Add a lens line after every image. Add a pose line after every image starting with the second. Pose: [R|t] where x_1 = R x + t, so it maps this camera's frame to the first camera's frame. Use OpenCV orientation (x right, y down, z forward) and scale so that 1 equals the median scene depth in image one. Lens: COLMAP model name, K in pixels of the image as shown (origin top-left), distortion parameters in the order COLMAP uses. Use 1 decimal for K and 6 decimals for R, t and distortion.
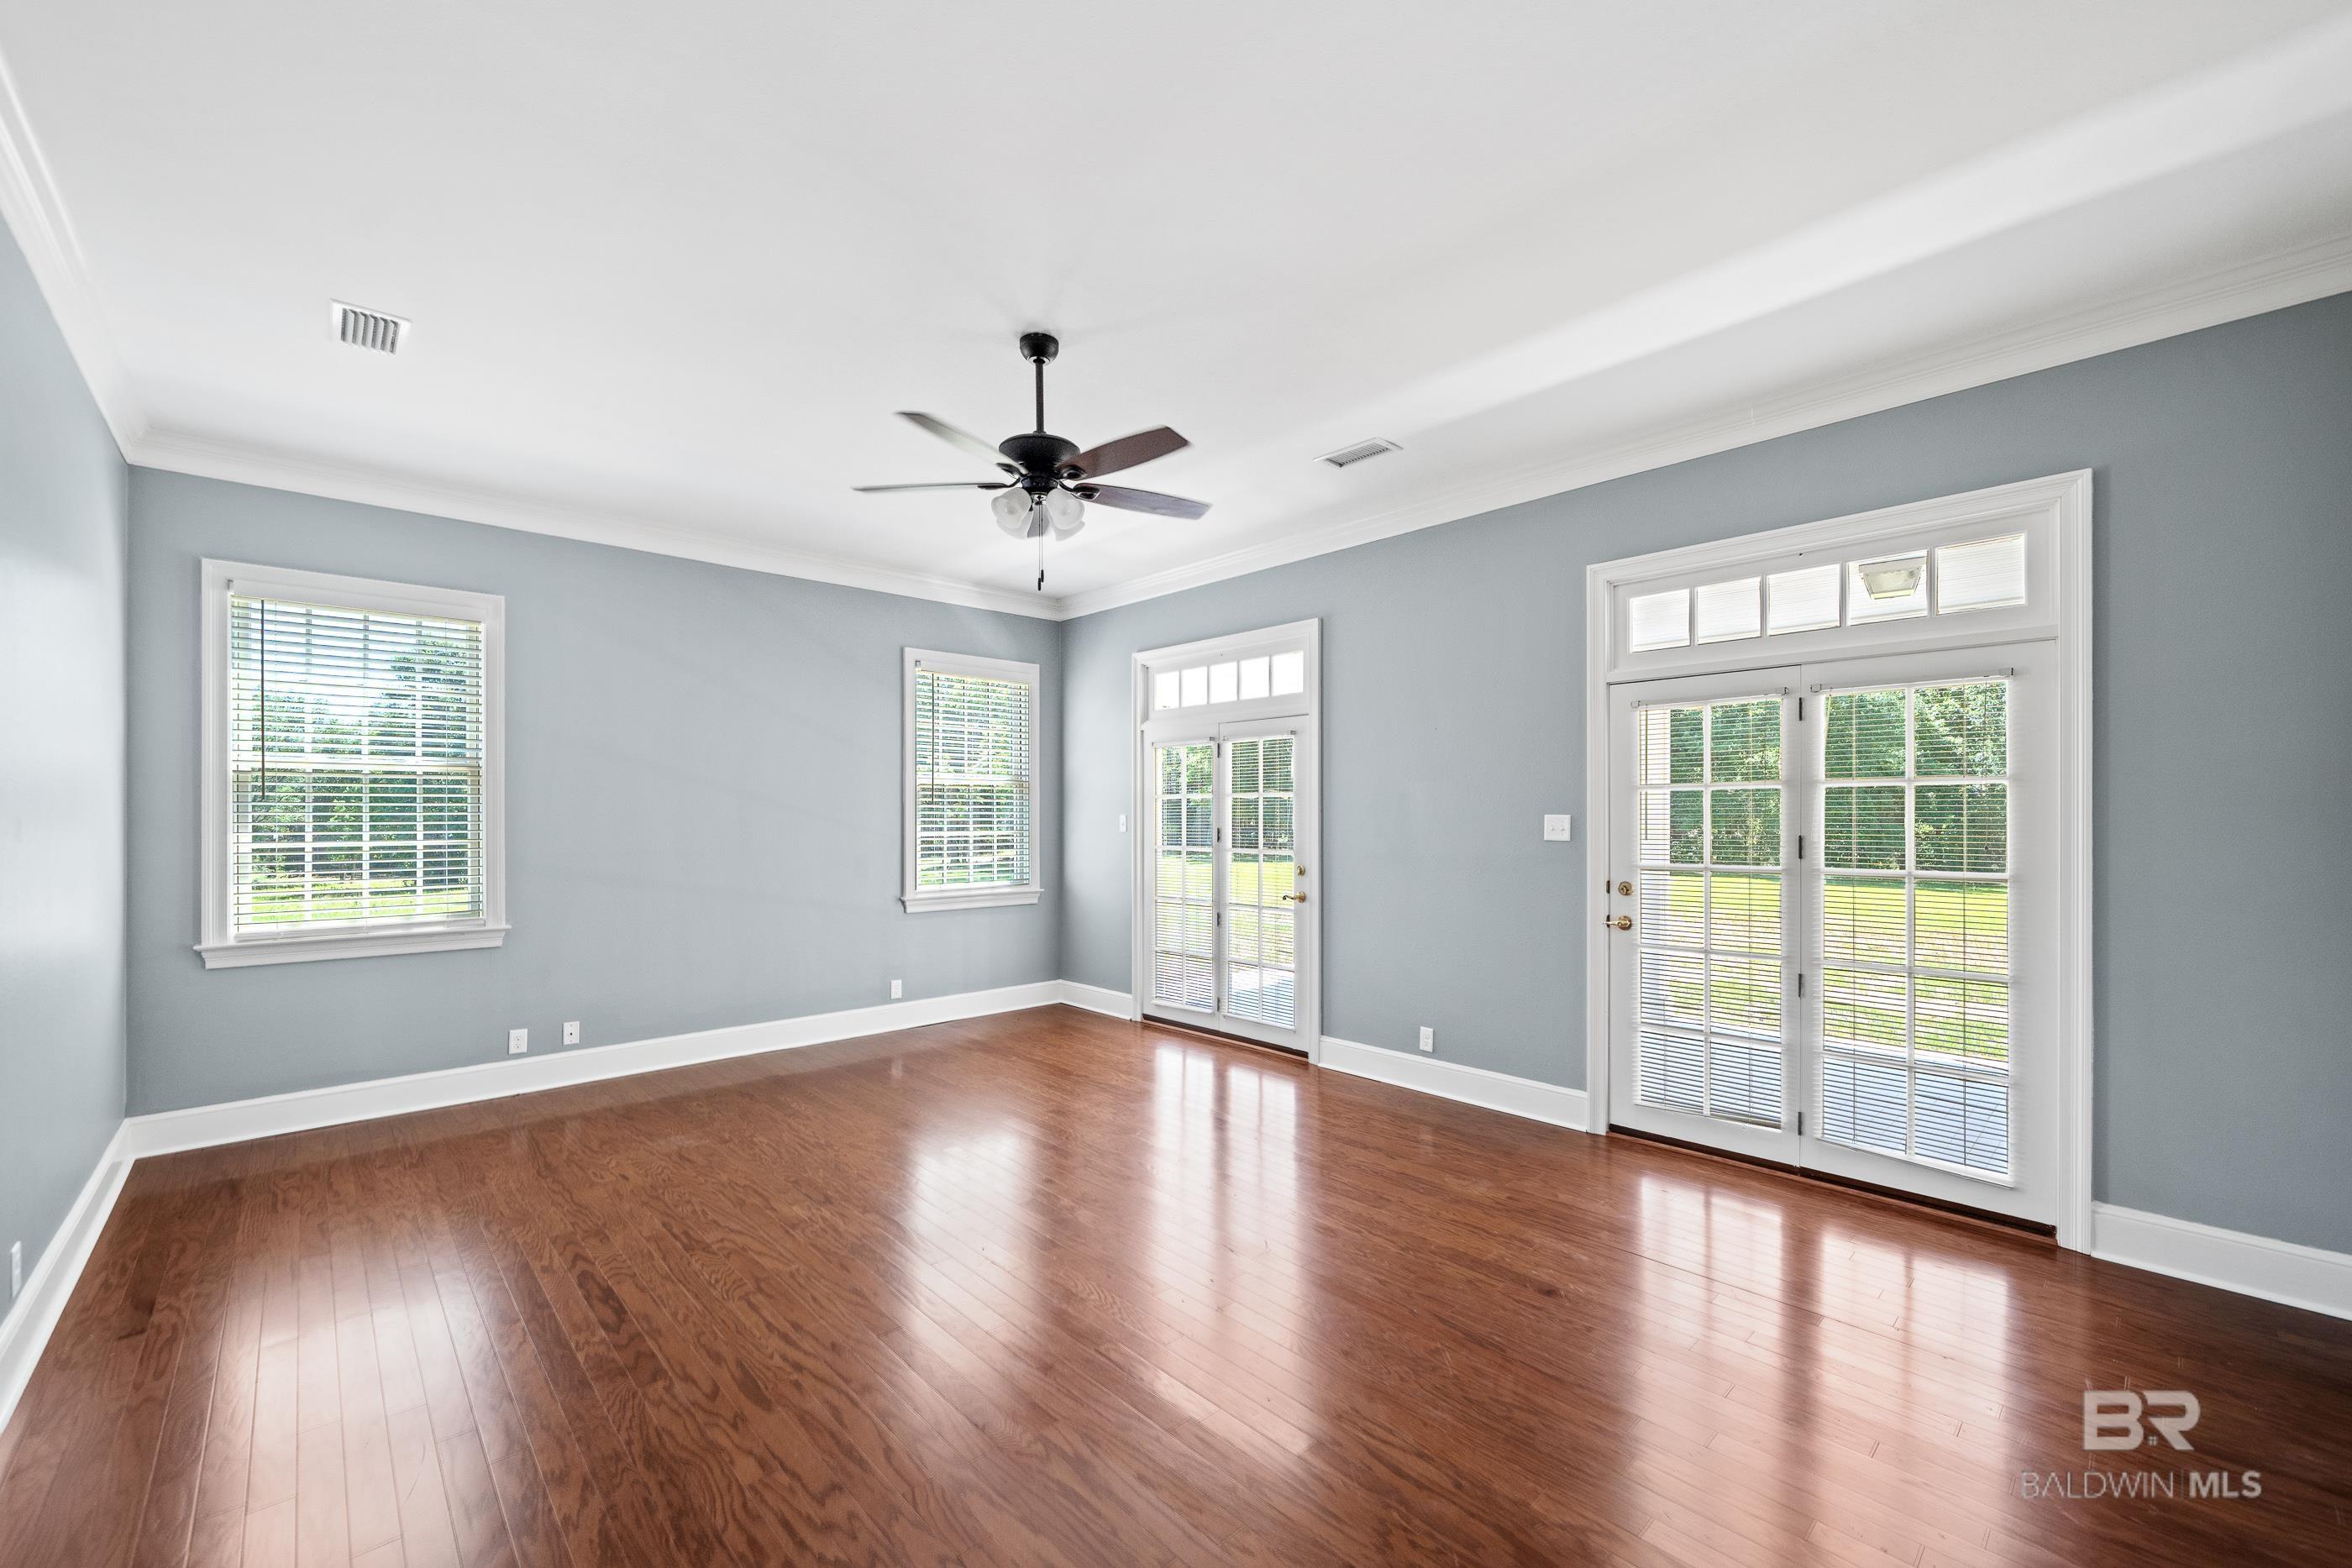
lens RADIAL K [[945.3, 0, 1179.4], [0, 945.3, 817.2], [0, 0, 1]] dist [-0.003301, 0.000637]
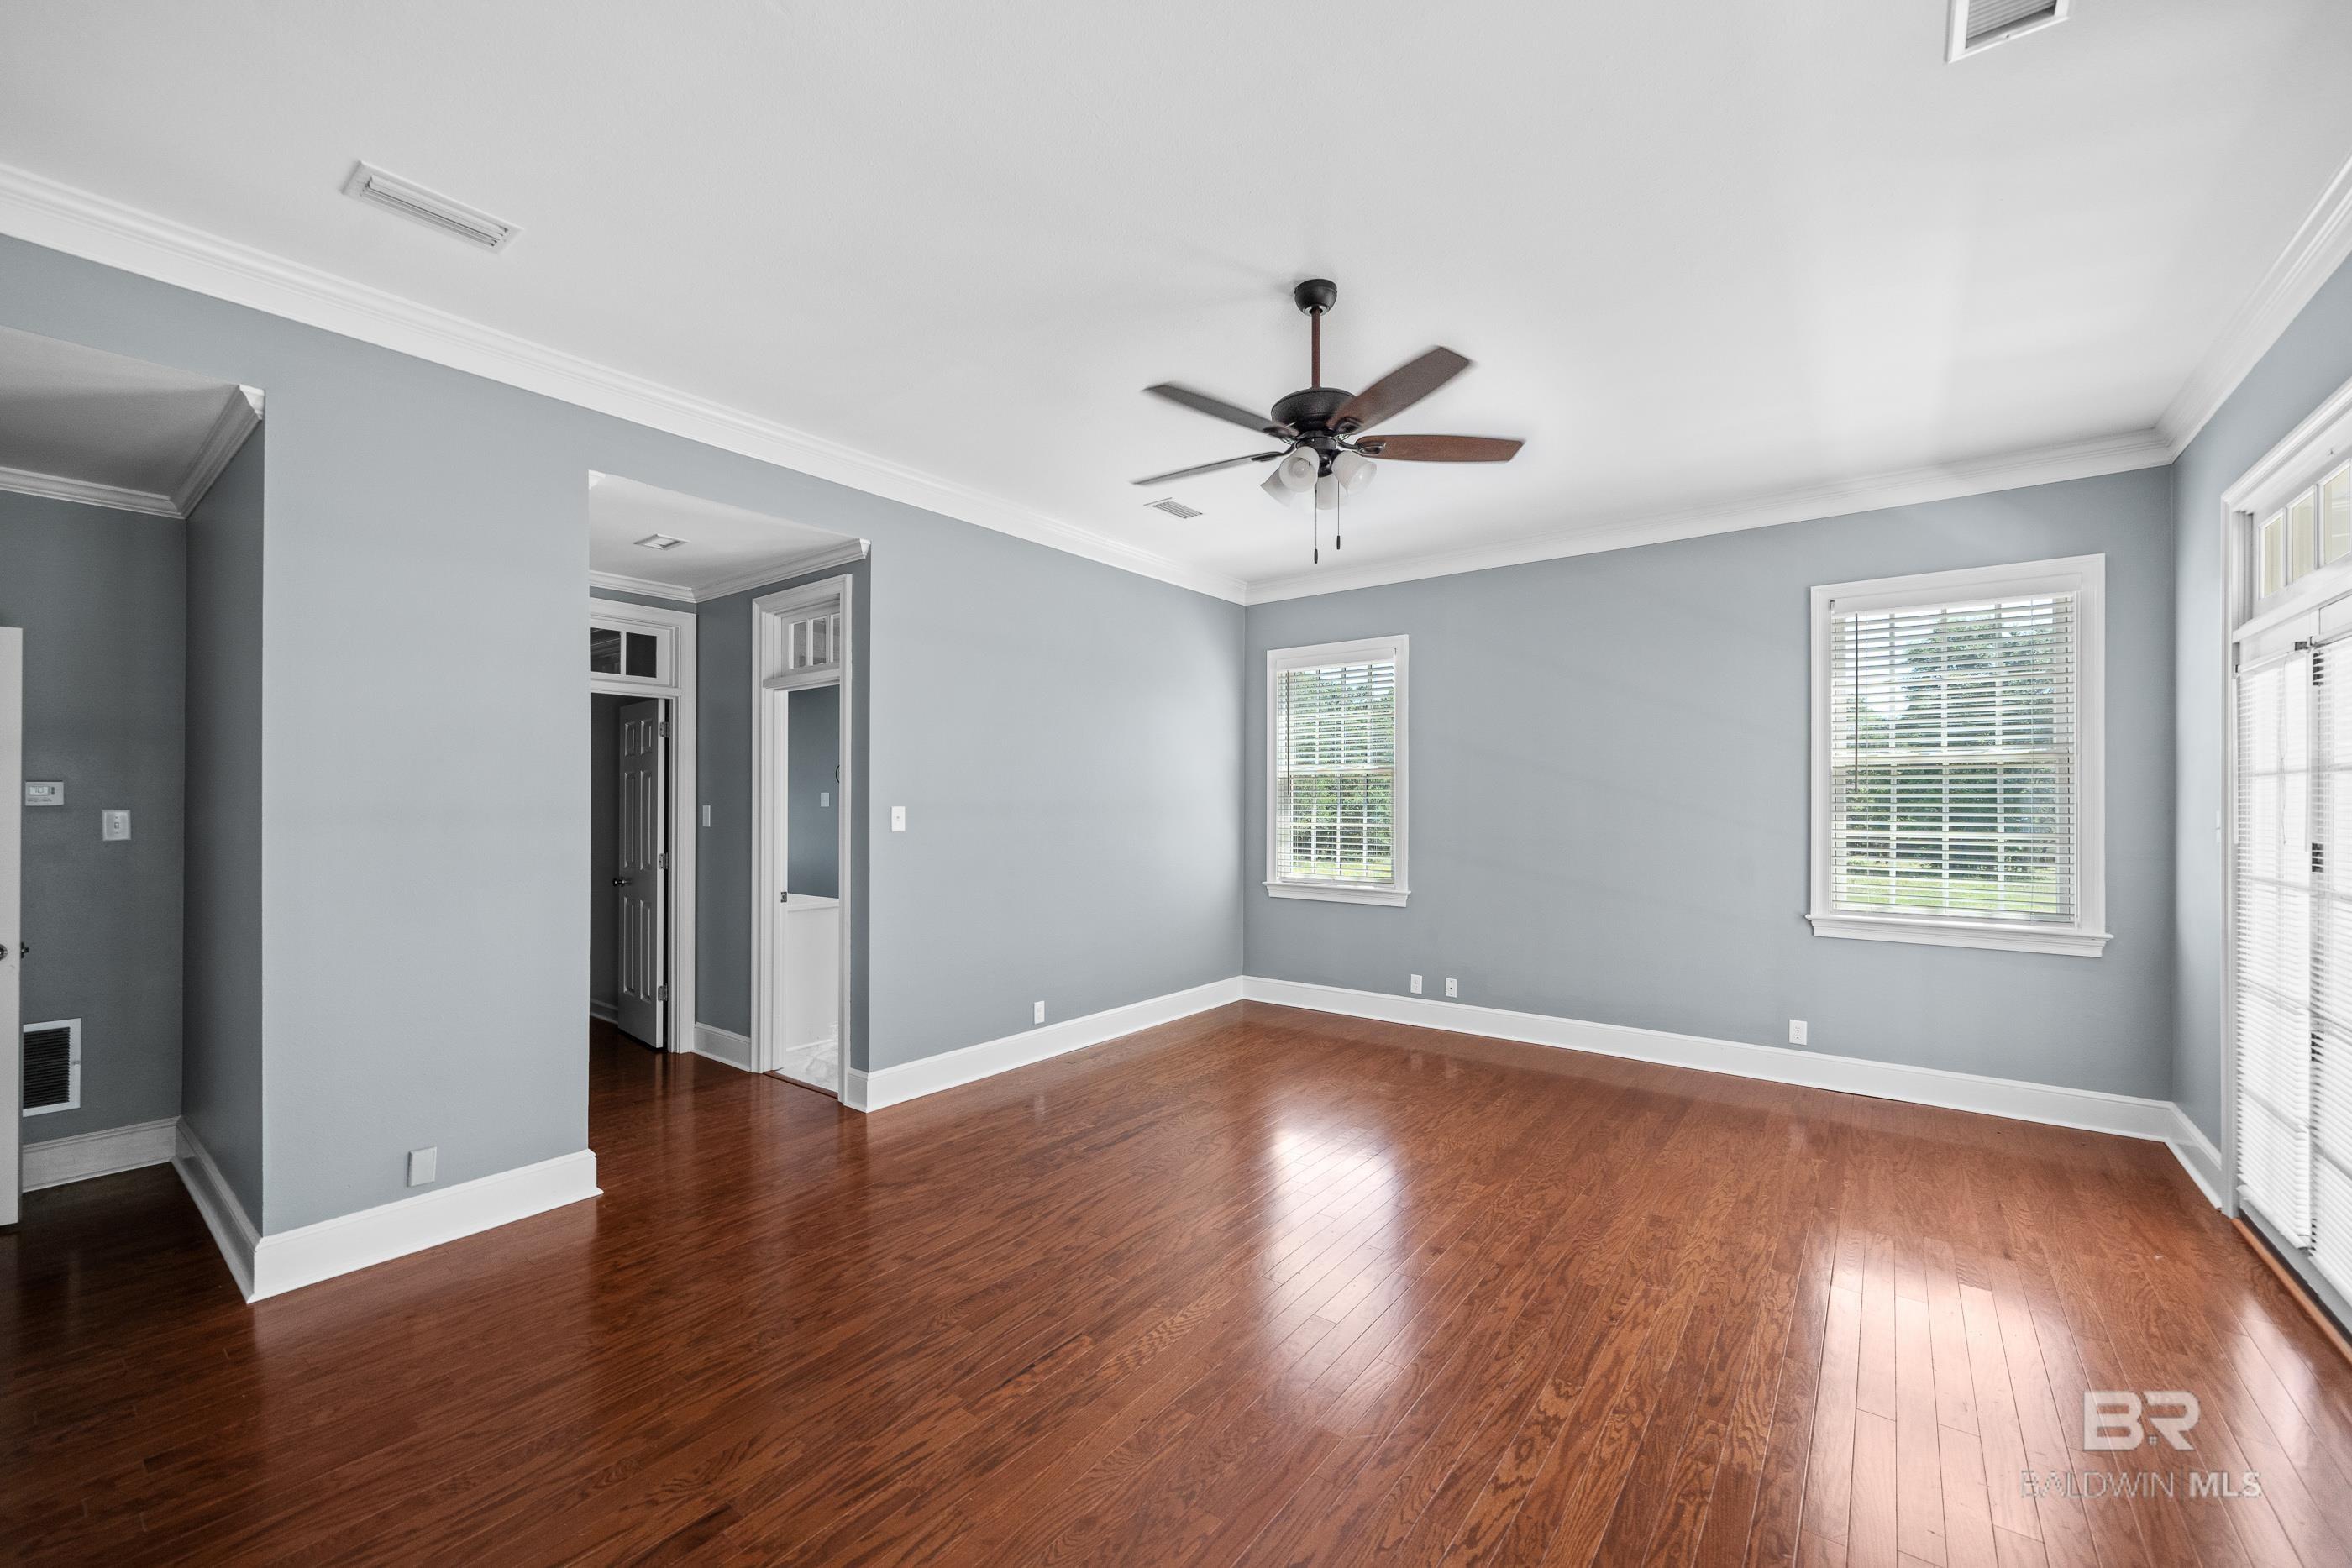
lens RADIAL K [[945.3, 0, 1158.1], [0, 945.3, 800.3], [0, 0, 1]] dist [-0.003301, 0.000637]
pose [[0.136979, -0.002032, -0.990572, 0.391470], [-0.006515, 0.999974, -0.002953, -0.002011], [0.990553, 0.006858, 0.136962, 0.376497]]
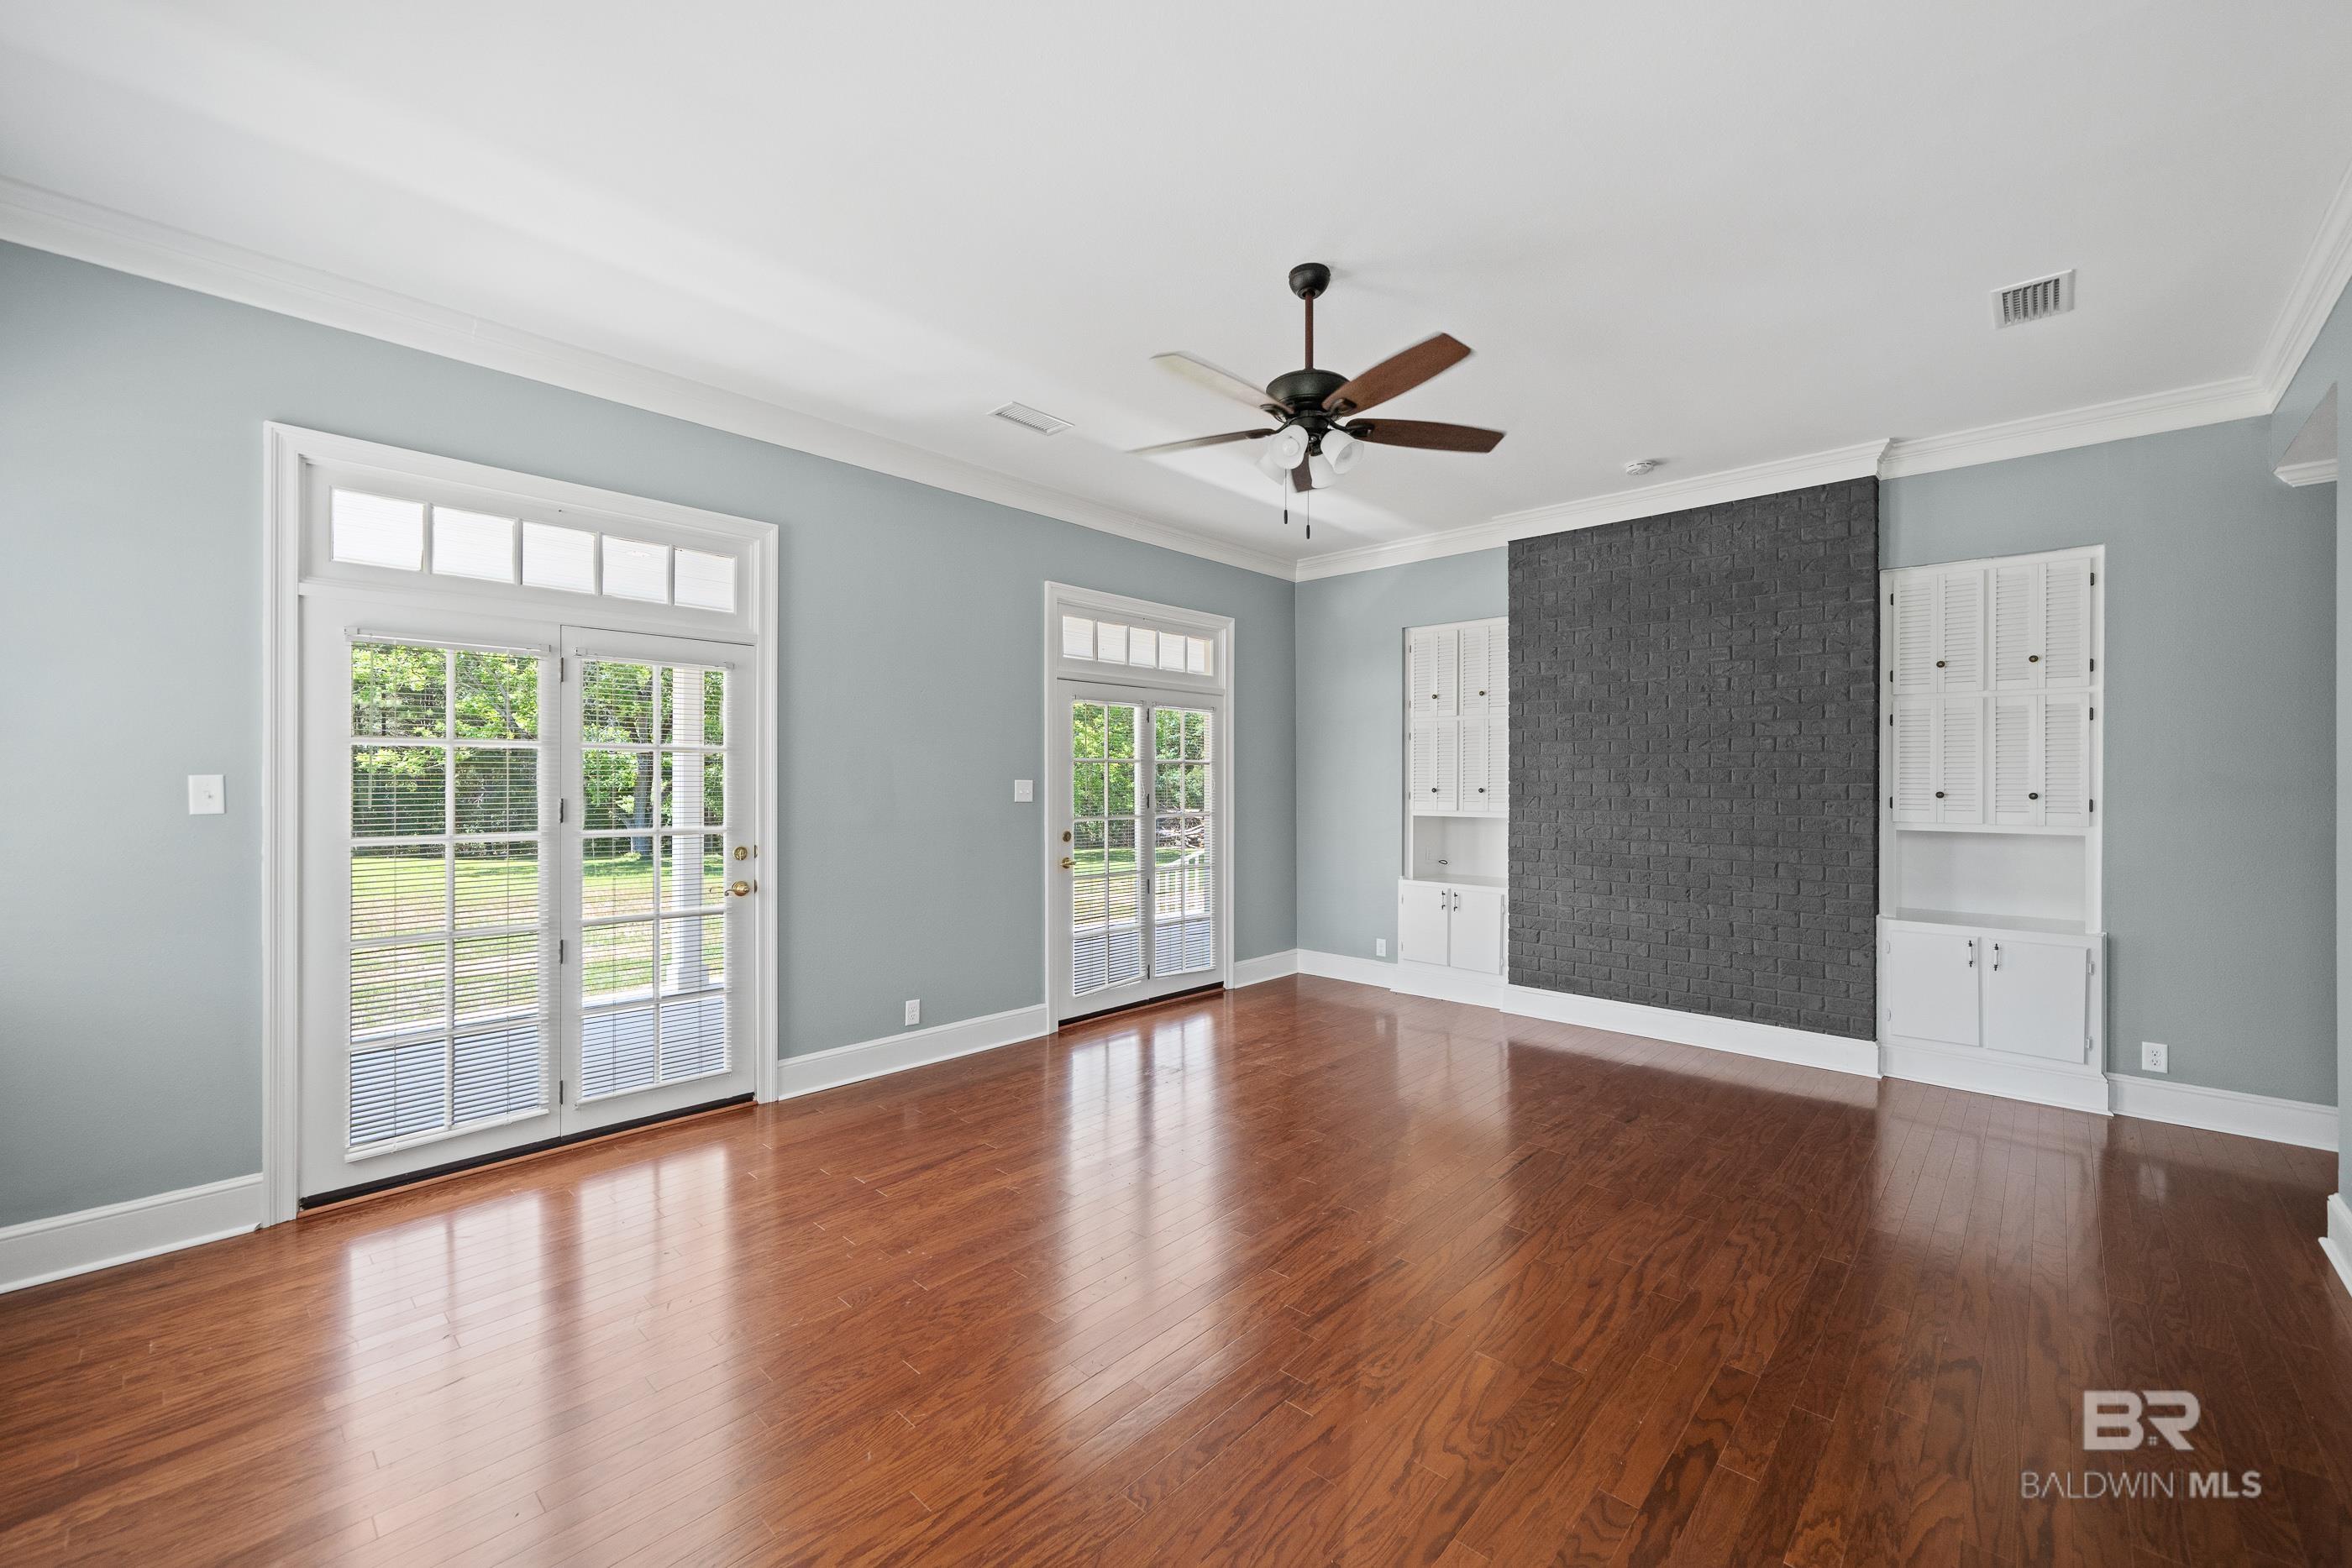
lens RADIAL K [[945.3, 0, 1179.6], [0, 945.3, 778.6], [0, 0, 1]] dist [-0.003301, 0.000637]
pose [[-0.075445, 0.005311, 0.997136, -0.556833], [0.000294, 0.999986, -0.005304, 0.001737], [-0.997150, -0.000107, -0.075446, 0.620755]]
